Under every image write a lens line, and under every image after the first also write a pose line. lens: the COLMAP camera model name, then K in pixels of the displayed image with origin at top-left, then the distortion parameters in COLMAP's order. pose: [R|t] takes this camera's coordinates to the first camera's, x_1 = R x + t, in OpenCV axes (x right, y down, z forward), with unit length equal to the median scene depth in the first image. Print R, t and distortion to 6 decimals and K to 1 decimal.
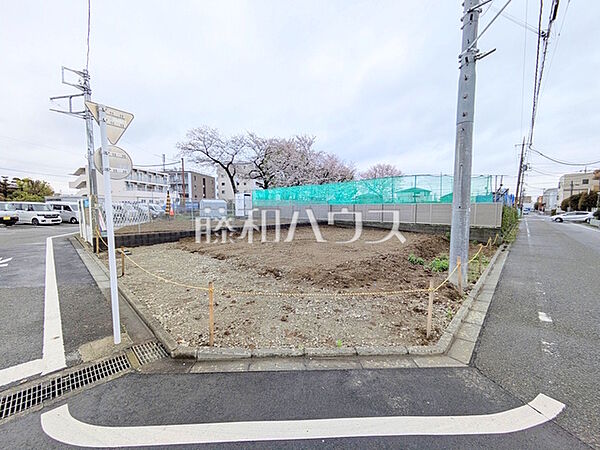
lens RADIAL K [[238.2, 0, 298.0], [0, 238.2, 225.5], [0, 0, 1]] dist [-0.000219, 0.000333]
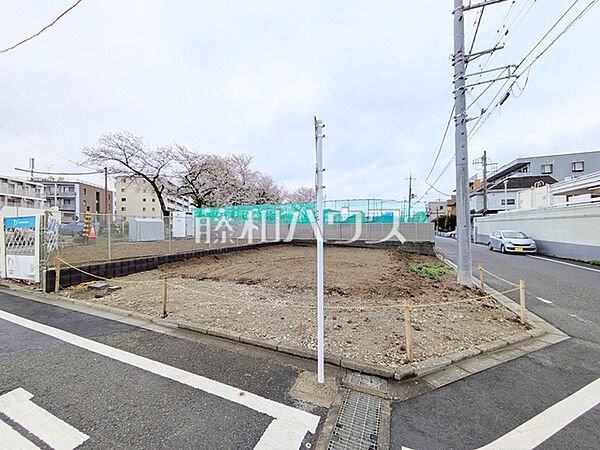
lens RADIAL K [[238.2, 0, 298.0], [0, 238.2, 225.5], [0, 0, 1]] dist [-0.000219, 0.000333]
pose [[0.935571, -0.002651, 0.353128, -0.111965], [0.031218, 0.996678, -0.075224, -0.001749], [-0.351755, 0.081402, 0.932546, 0.015714]]
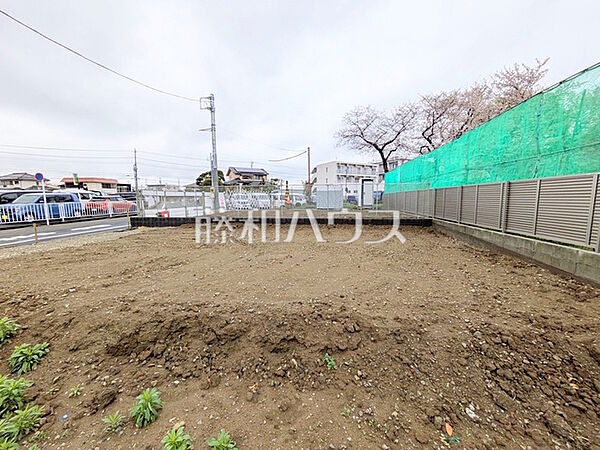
lens RADIAL K [[238.2, 0, 298.0], [0, 238.2, 225.5], [0, 0, 1]] dist [-0.000219, 0.000333]
pose [[0.565712, 0.093545, -0.819280, 0.249410], [-0.060430, 0.995576, 0.071947, -0.017009], [0.822386, 0.008807, 0.568862, 0.283486]]
